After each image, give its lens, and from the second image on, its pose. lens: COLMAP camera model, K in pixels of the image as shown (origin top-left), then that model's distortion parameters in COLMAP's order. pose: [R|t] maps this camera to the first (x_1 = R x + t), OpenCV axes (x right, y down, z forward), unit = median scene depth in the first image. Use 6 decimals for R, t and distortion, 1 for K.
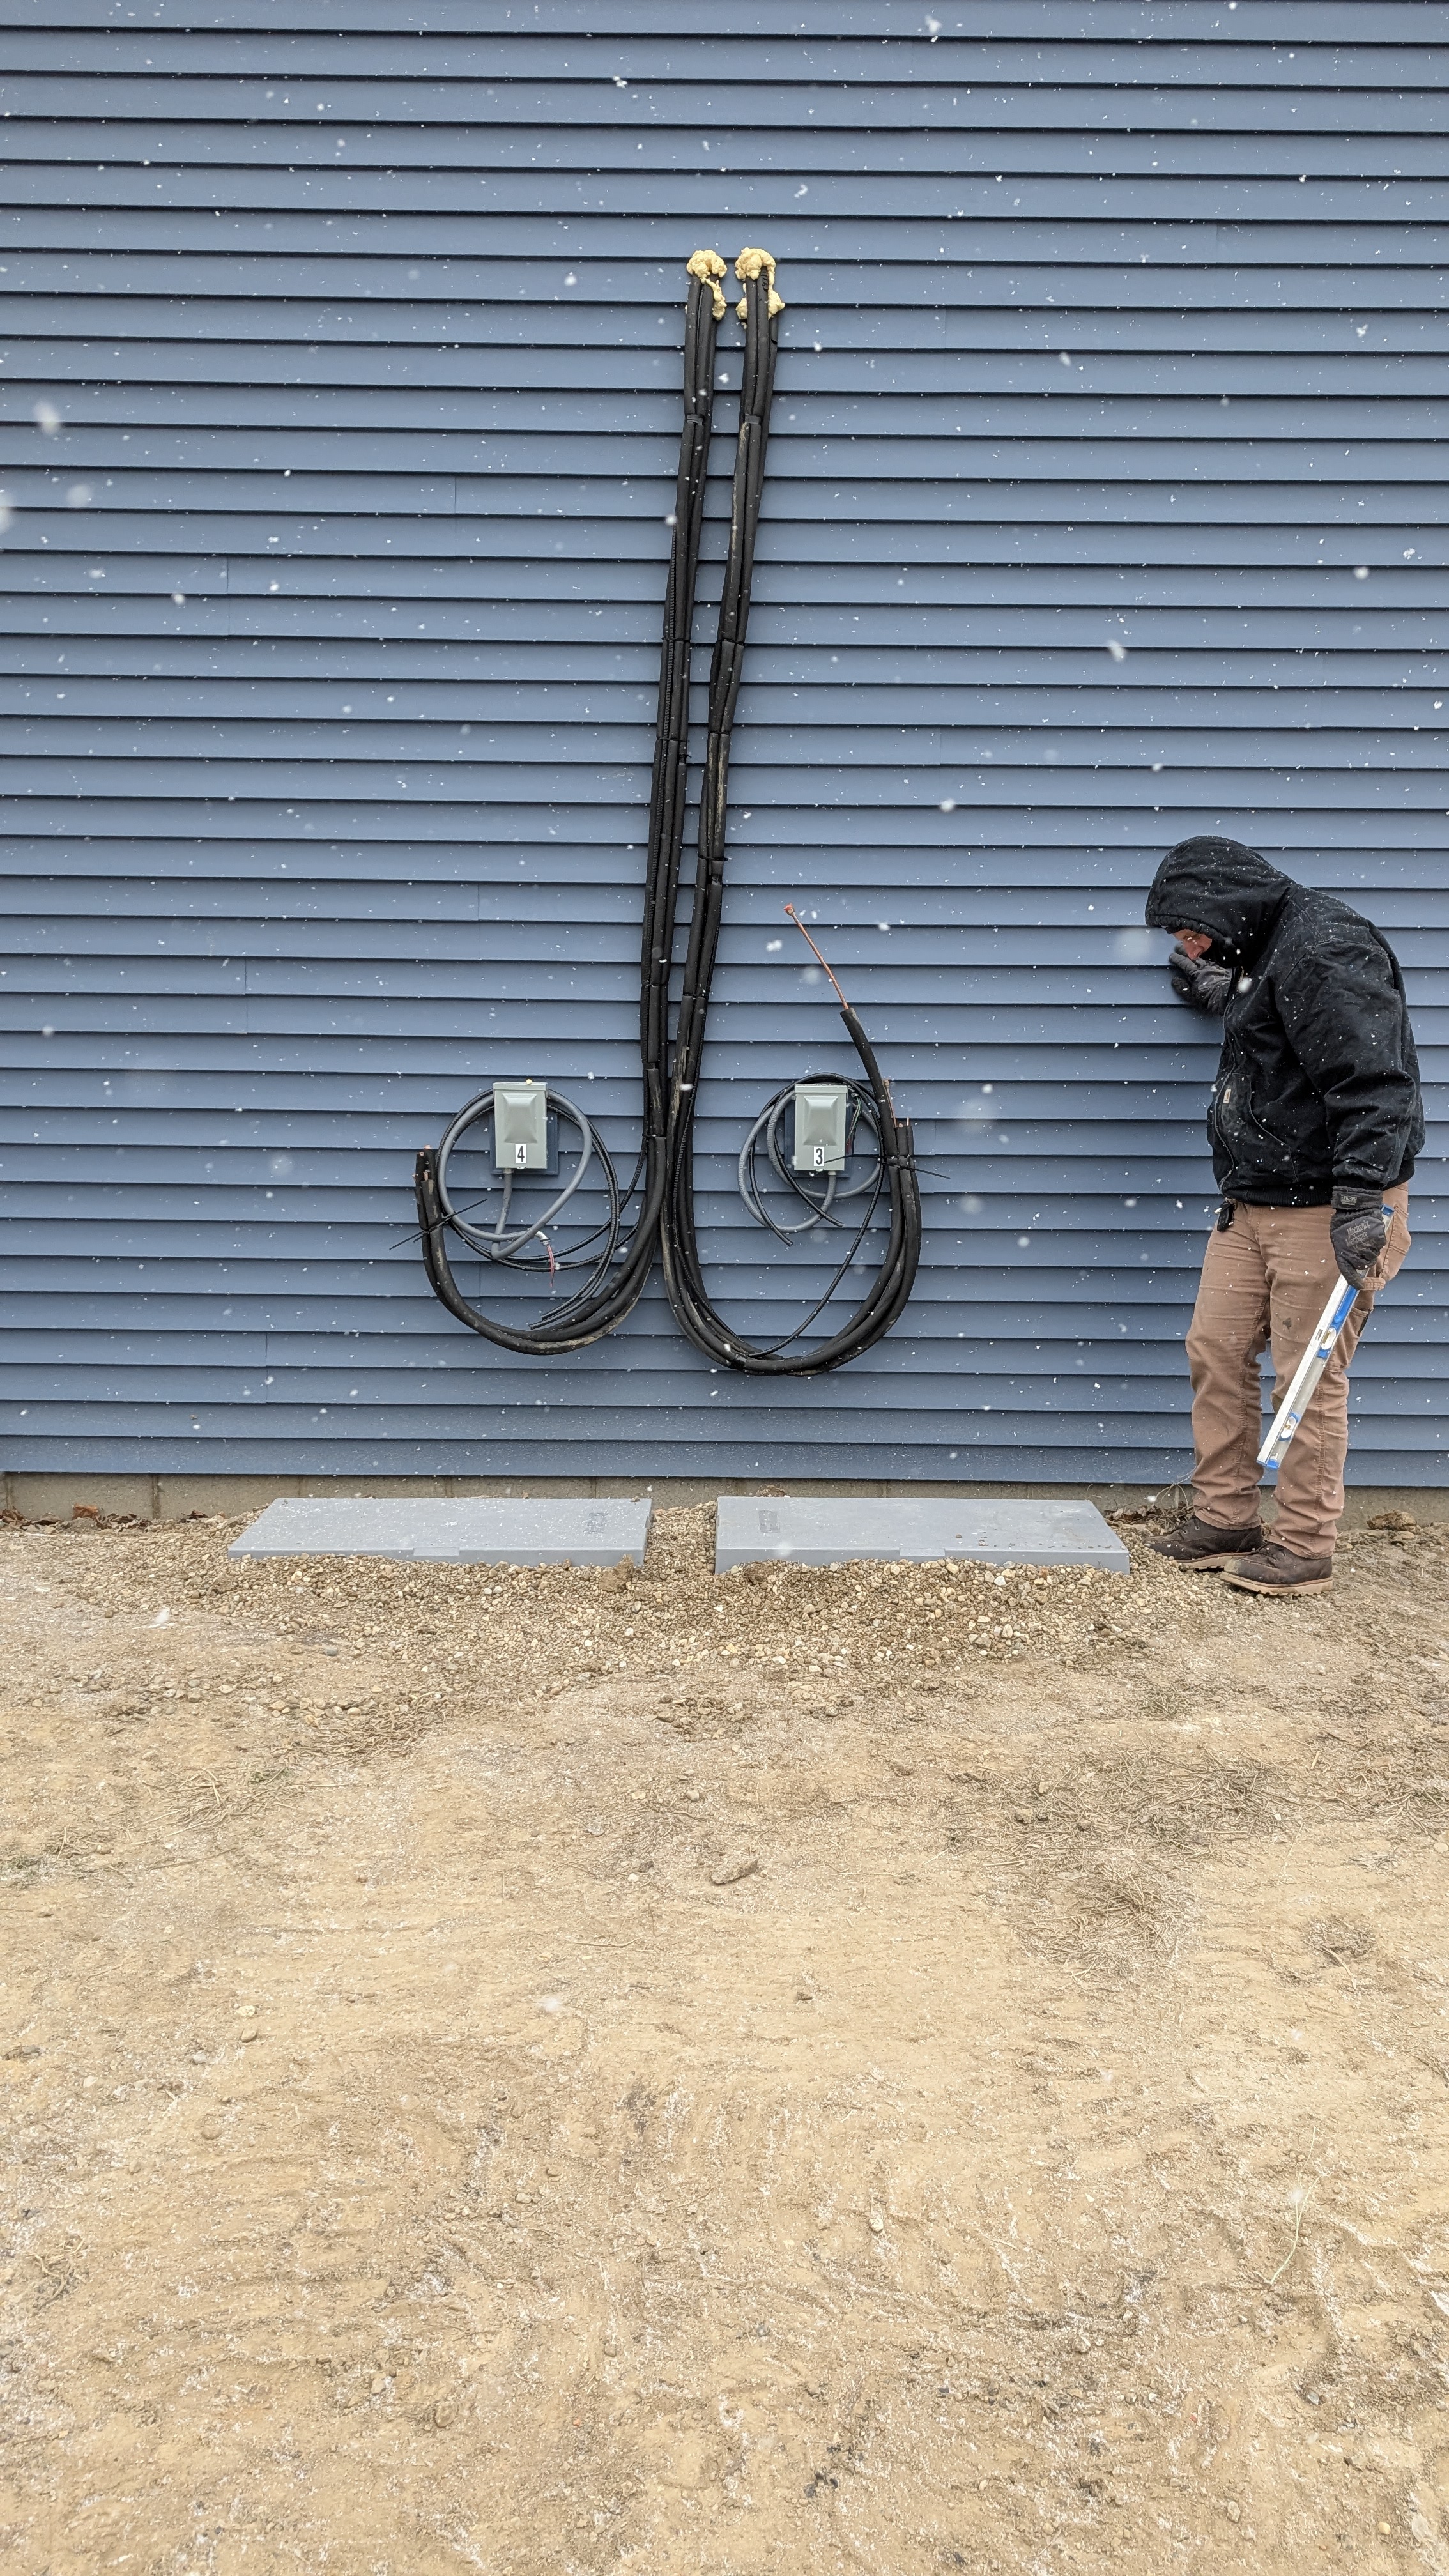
lens RADIAL K [[1850.1, 0, 747.3], [0, 1850.1, 1304.7], [0, 0, 1]] dist [0.004039, -0.003916]
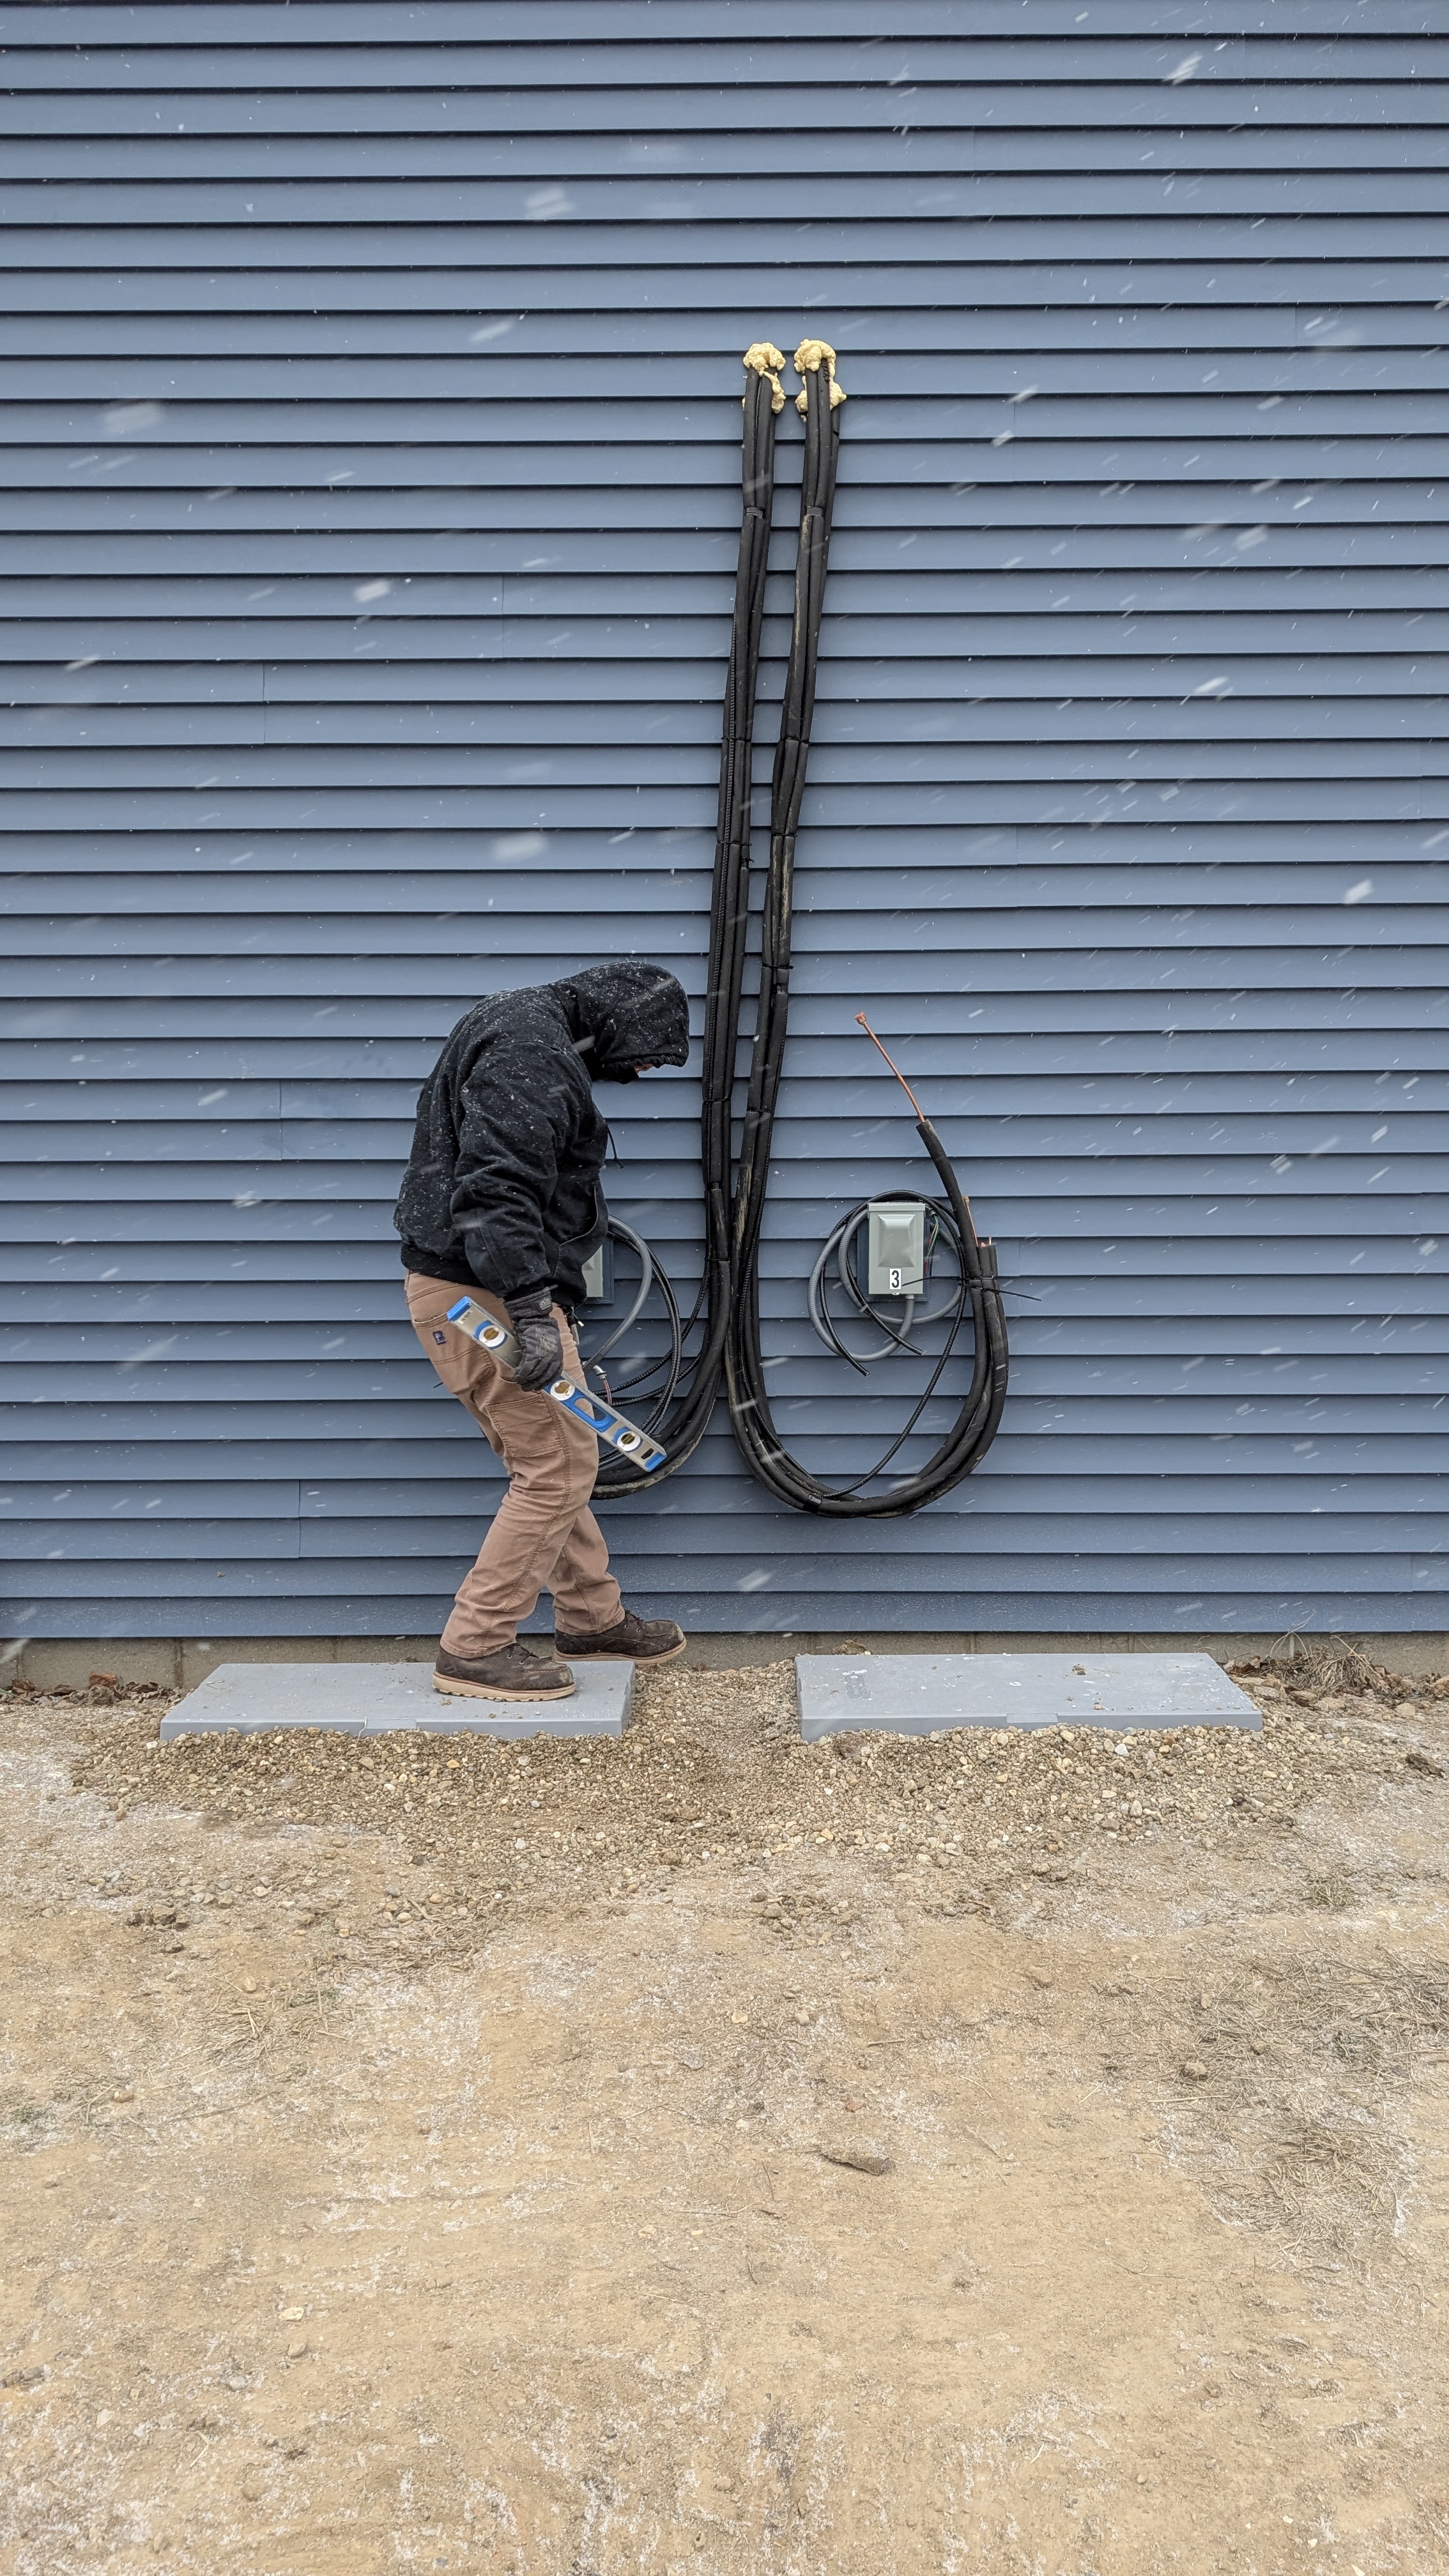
lens RADIAL K [[1850.1, 0, 740.1], [0, 1850.1, 1275.8], [0, 0, 1]] dist [0.004039, -0.003916]
pose [[0.999805, -0.017078, -0.009910, -0.030121], [0.016152, 0.996078, -0.086994, -0.002957], [0.011357, 0.086817, 0.996160, 0.075564]]
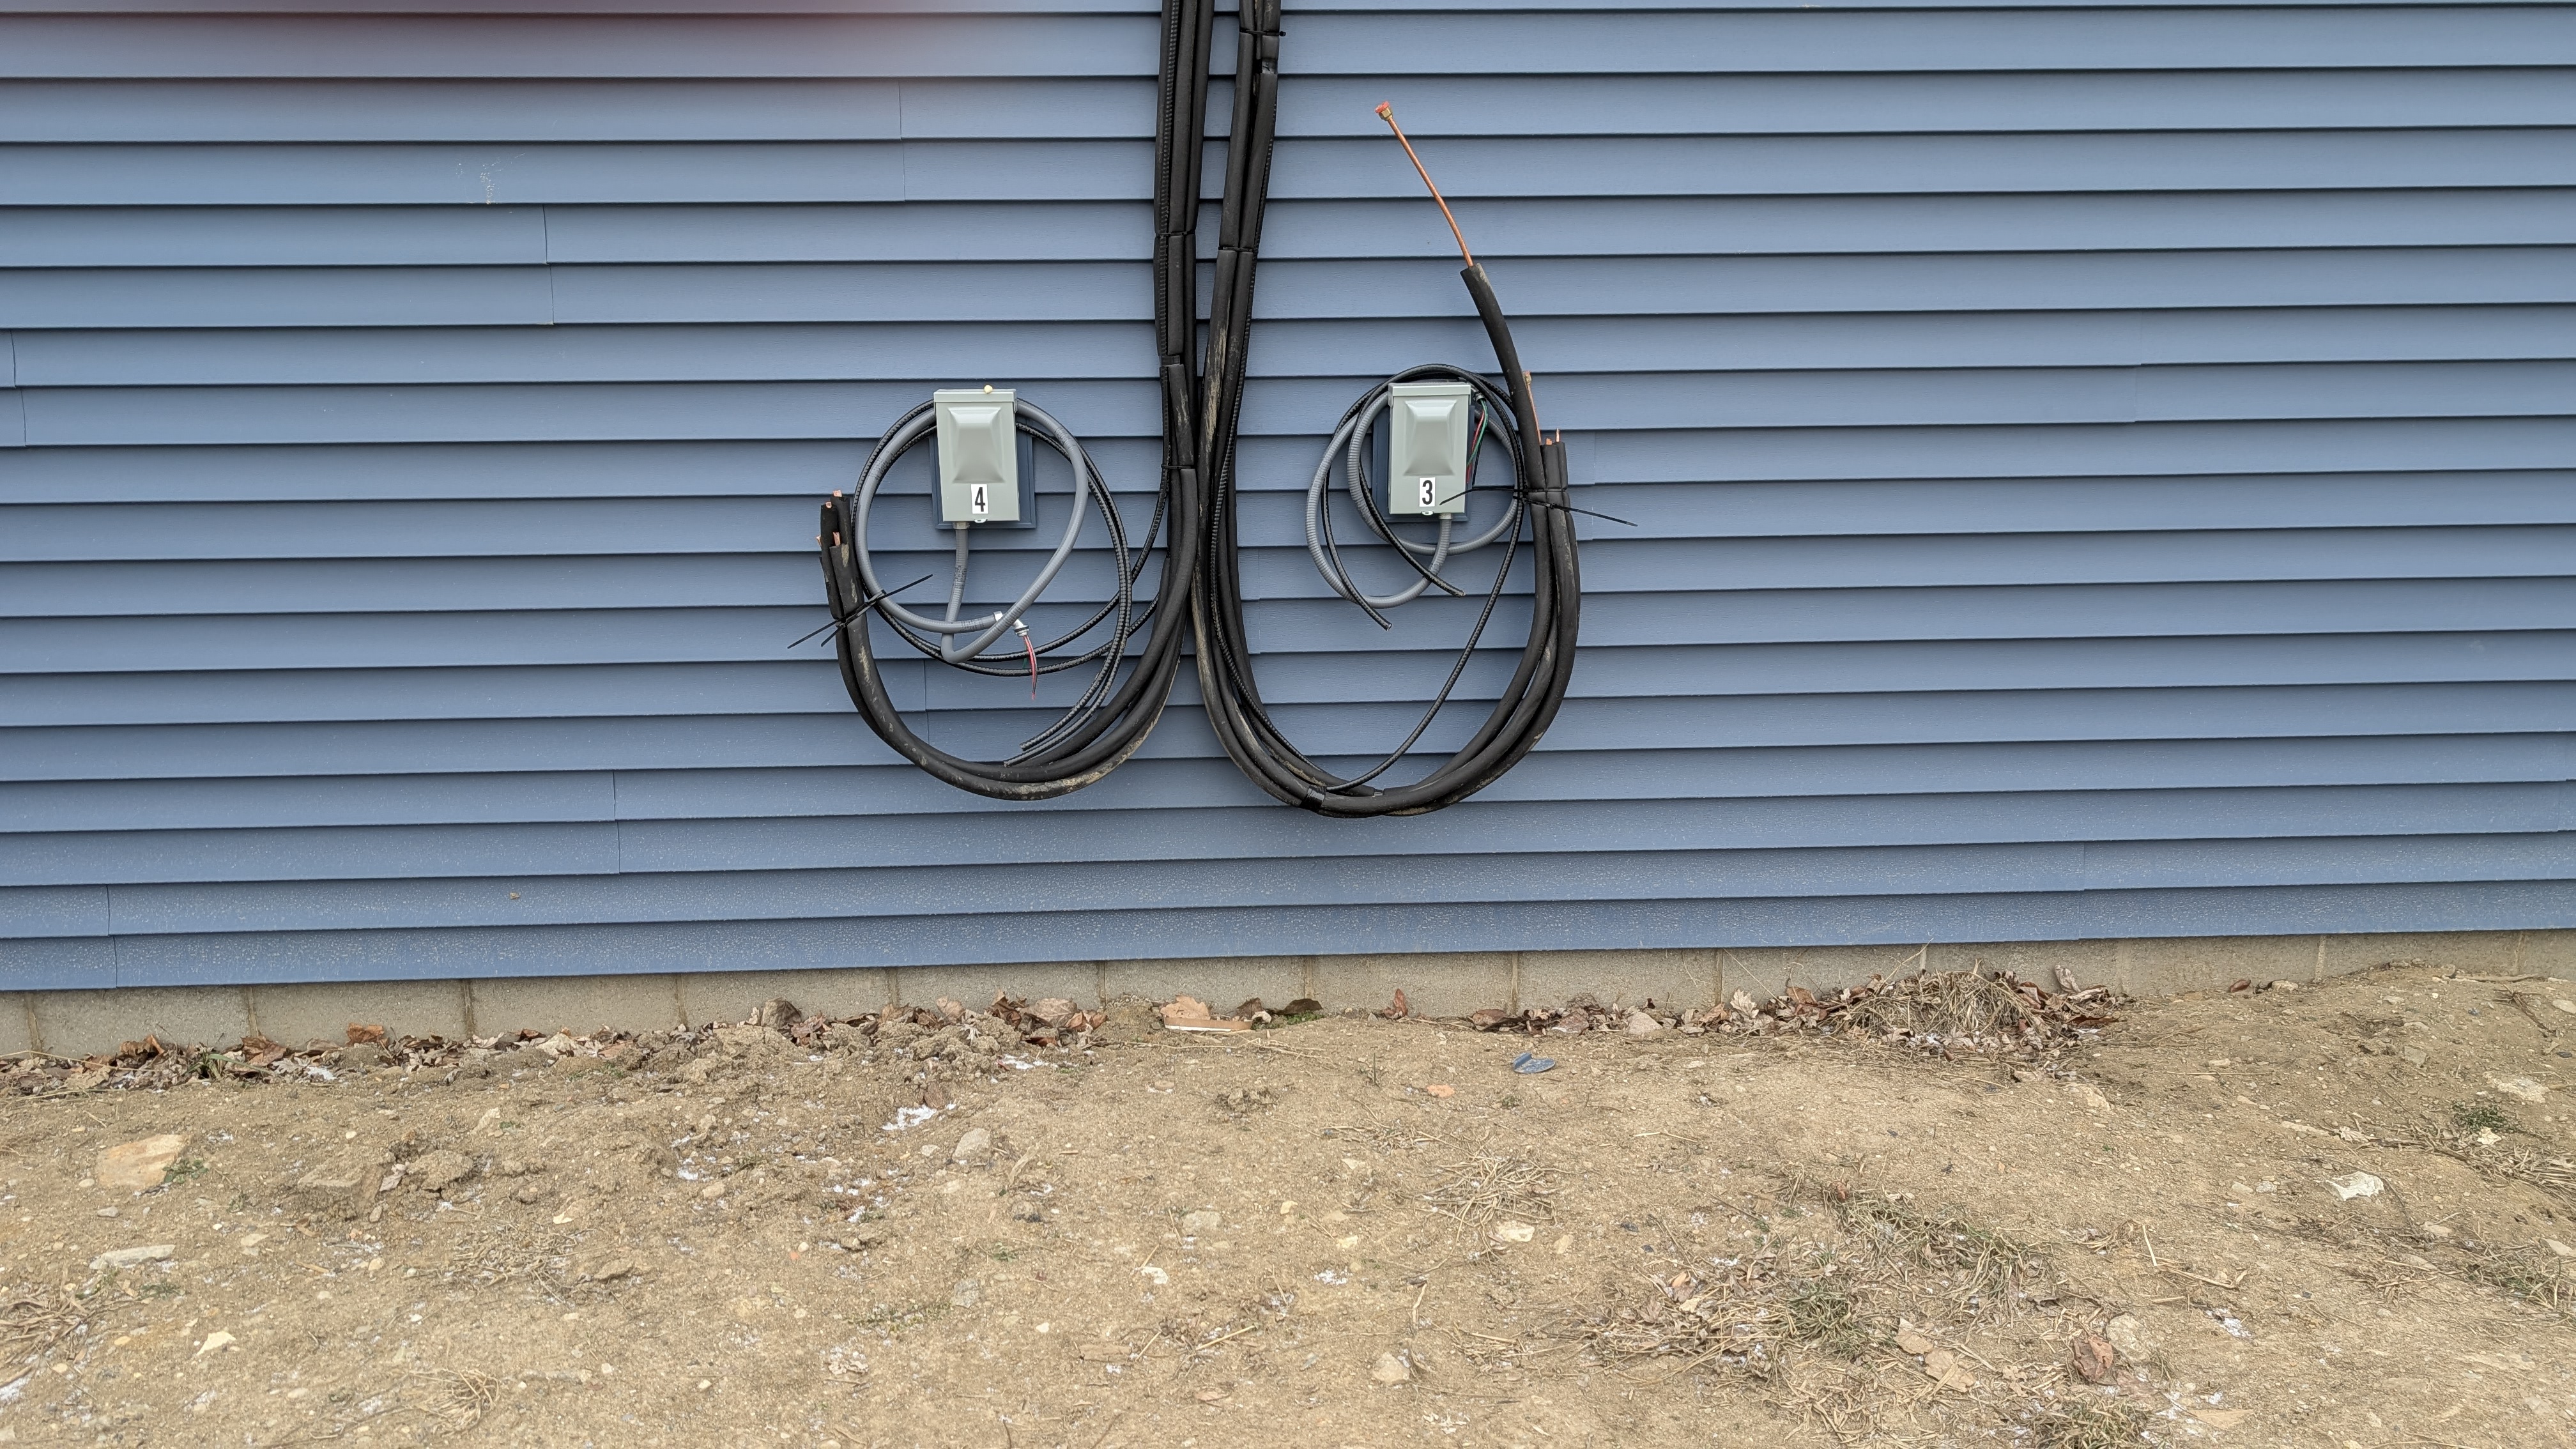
lens RADIAL K [[1850.1, 0, 1283.4], [0, 1850.1, 774.2], [0, 0, 1]] dist [0.004039, -0.003916]
pose [[0.997508, -0.035407, 0.061022, -0.058768], [0.031415, 0.997379, 0.065181, -0.023194], [-0.063170, -0.063101, 0.996006, 0.331711]]
